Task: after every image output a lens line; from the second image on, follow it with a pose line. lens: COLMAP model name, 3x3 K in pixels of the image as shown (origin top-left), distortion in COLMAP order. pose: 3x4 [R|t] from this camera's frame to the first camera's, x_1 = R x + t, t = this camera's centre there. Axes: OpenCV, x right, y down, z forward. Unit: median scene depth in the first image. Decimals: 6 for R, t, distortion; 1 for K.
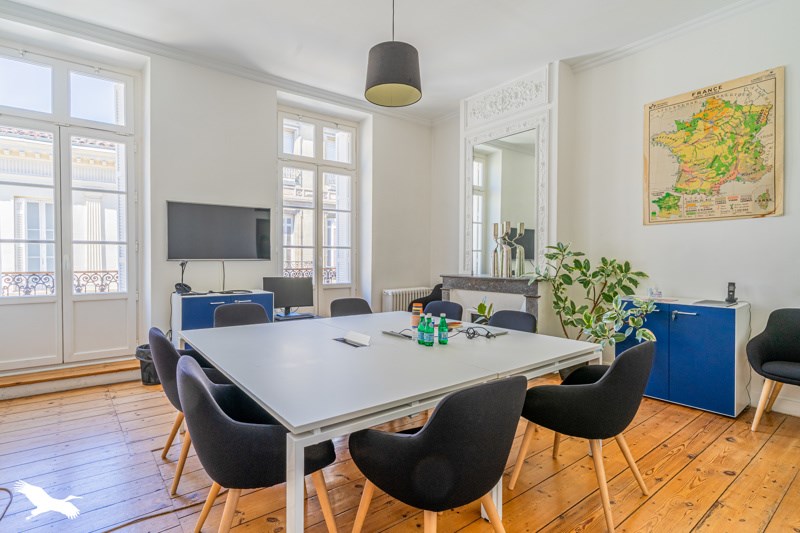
lens RADIAL K [[393.7, 0, 400.0], [0, 393.7, 266.5], [0, 0, 1]] dist [0.009421, 0.000062]
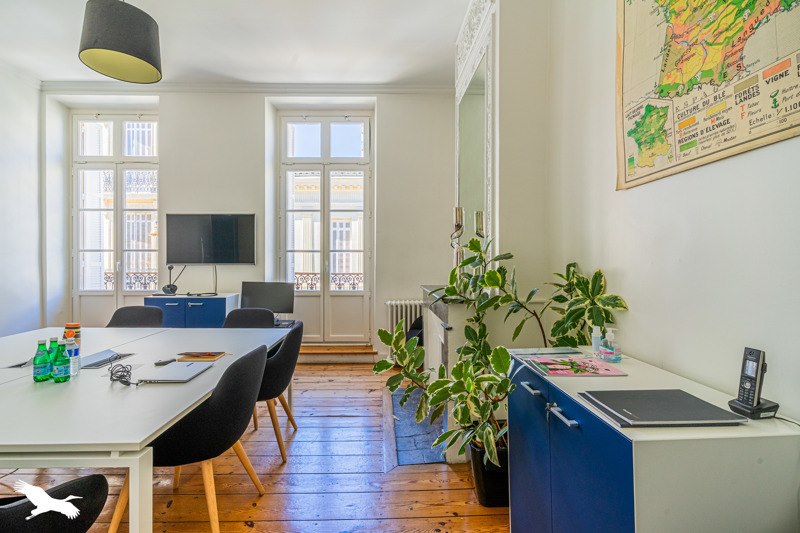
lens RADIAL K [[388.5, 0, 398.5], [0, 388.5, 261.5], [0, 0, 1]] dist [0.002709, 0.000062]
pose [[0.803879, 0.001063, -0.594792, 0.648724], [-0.017050, 0.999629, -0.021257, -0.012369], [0.594549, 0.027229, 0.803598, 0.488474]]
